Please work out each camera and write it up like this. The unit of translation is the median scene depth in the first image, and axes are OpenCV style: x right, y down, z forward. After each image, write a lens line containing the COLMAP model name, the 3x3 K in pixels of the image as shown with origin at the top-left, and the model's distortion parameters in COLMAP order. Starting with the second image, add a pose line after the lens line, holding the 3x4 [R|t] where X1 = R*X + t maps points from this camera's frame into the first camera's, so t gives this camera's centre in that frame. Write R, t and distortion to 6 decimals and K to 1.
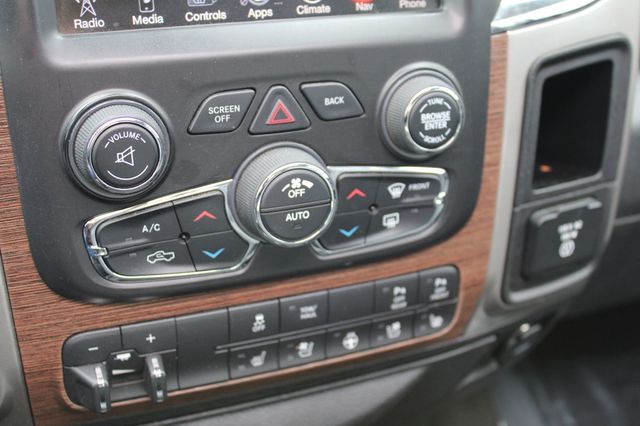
lens RADIAL K [[889.3, 0, 320.0], [0, 889.3, 213.0], [0, 0, 1]] dist [-0.032780, -0.015106]
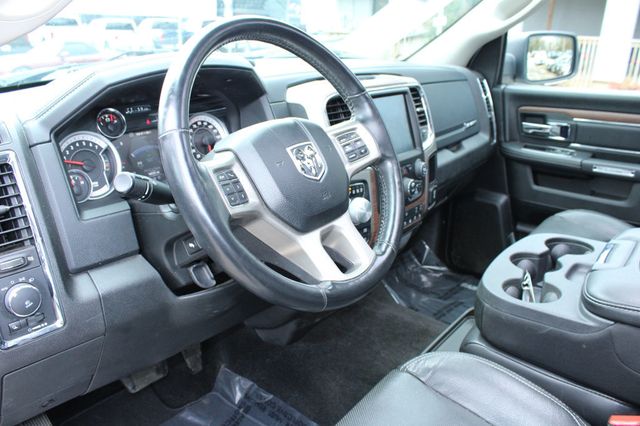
lens RADIAL K [[536.9, 0, 320.0], [0, 536.9, 213.0], [0, 0, 1]] dist [-0.174519, 0.164178]
pose [[0.860481, -0.182290, 0.475754, -1.877134], [0.237224, 0.969753, -0.057488, 0.170498], [-0.450884, 0.162327, 0.877698, -1.367925]]
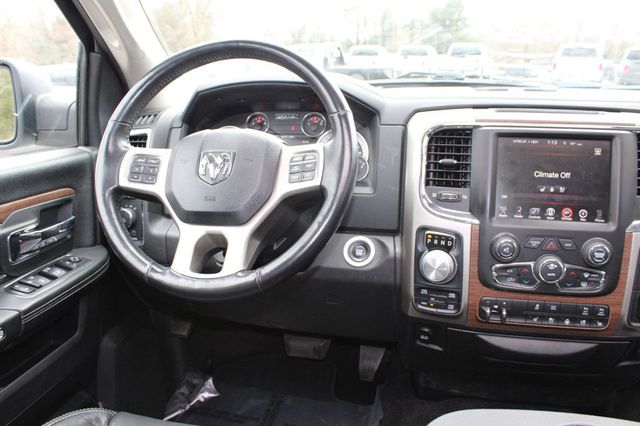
lens RADIAL K [[536.9, 0, 320.0], [0, 536.9, 213.0], [0, 0, 1]] dist [-0.174519, 0.164178]
pose [[0.823615, 0.114645, -0.555441, 0.324514], [-0.219107, 0.967639, -0.125170, 0.216575], [0.523116, 0.224792, 0.822081, -1.188435]]
